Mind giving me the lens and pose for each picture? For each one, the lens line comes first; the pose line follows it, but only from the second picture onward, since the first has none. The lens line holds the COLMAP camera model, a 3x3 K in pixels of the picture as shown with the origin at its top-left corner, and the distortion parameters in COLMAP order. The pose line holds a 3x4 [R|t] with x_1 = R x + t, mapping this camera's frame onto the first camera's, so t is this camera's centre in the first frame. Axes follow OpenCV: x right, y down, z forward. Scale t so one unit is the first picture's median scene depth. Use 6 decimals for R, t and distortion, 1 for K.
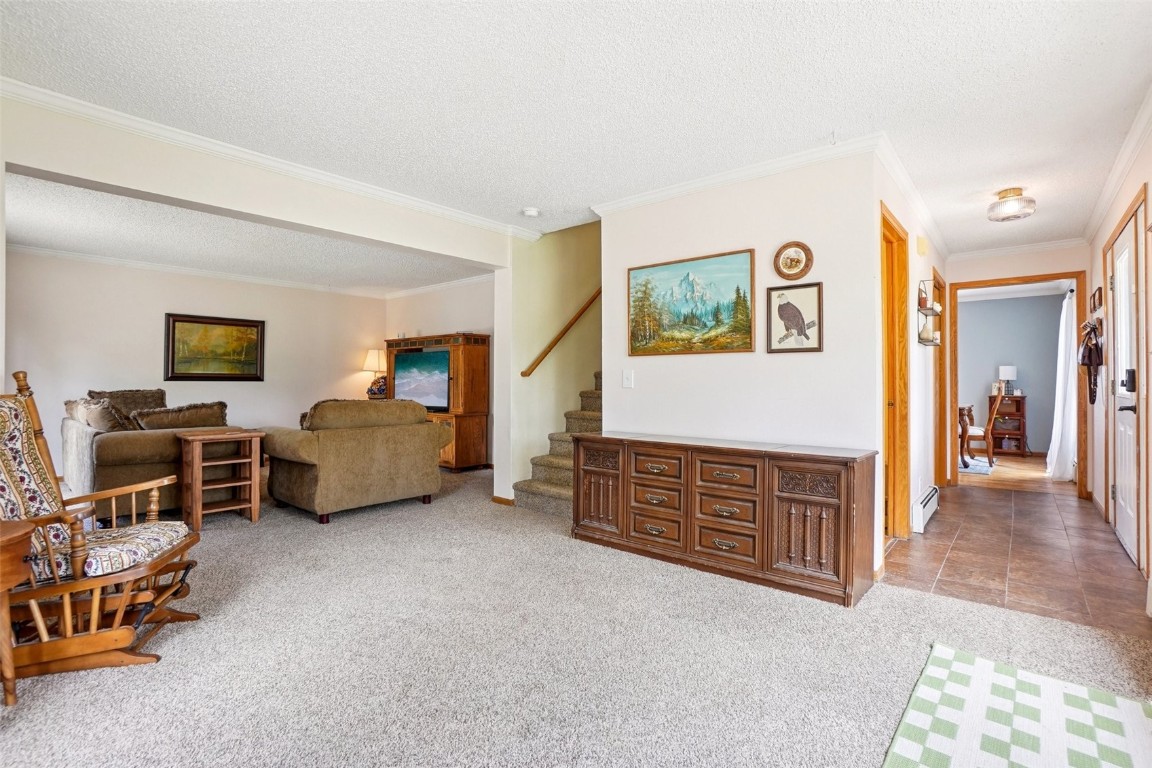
lens RADIAL K [[541.6, 0, 563.5], [0, 541.6, 378.8], [0, 0, 1]] dist [-0.029939, 0.000318]
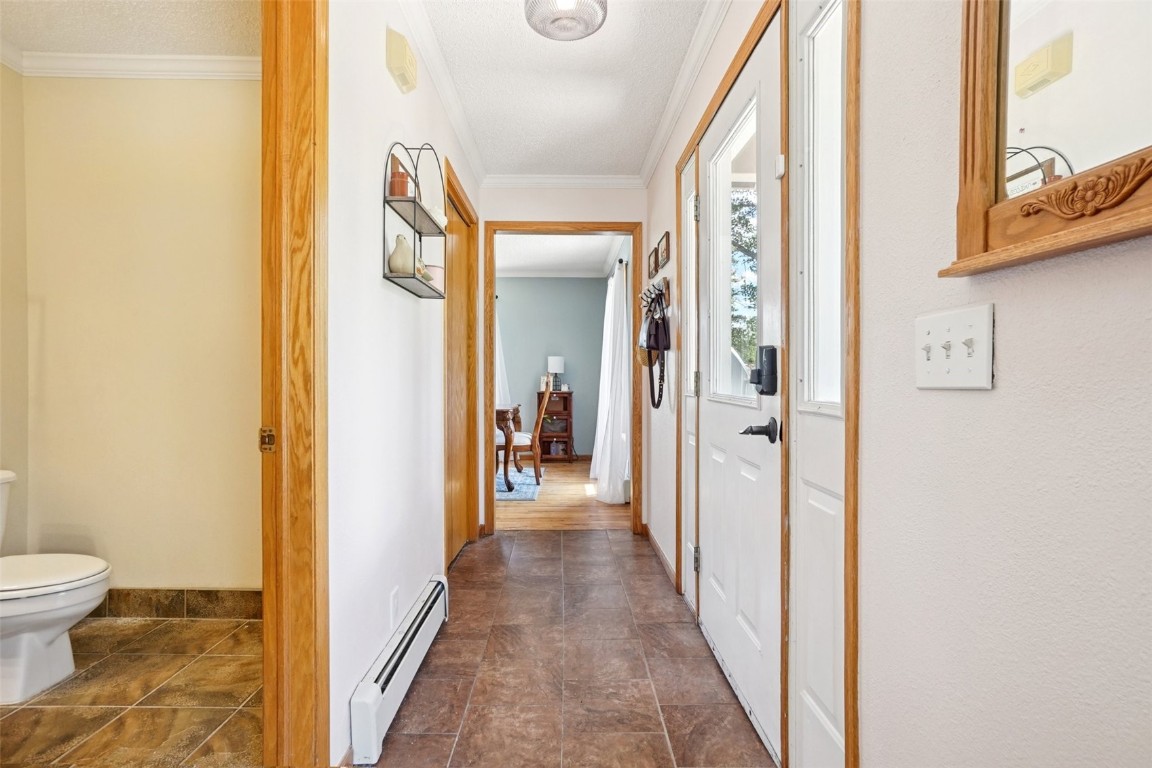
lens RADIAL K [[542.8, 0, 575.5], [0, 542.8, 372.8], [0, 0, 1]] dist [-0.044017, 0.000432]
pose [[0.743887, 0.006044, 0.668278, 0.371449], [-0.006504, 0.999977, -0.001805, 0.004457], [-0.668274, -0.003004, 0.743909, 0.440205]]
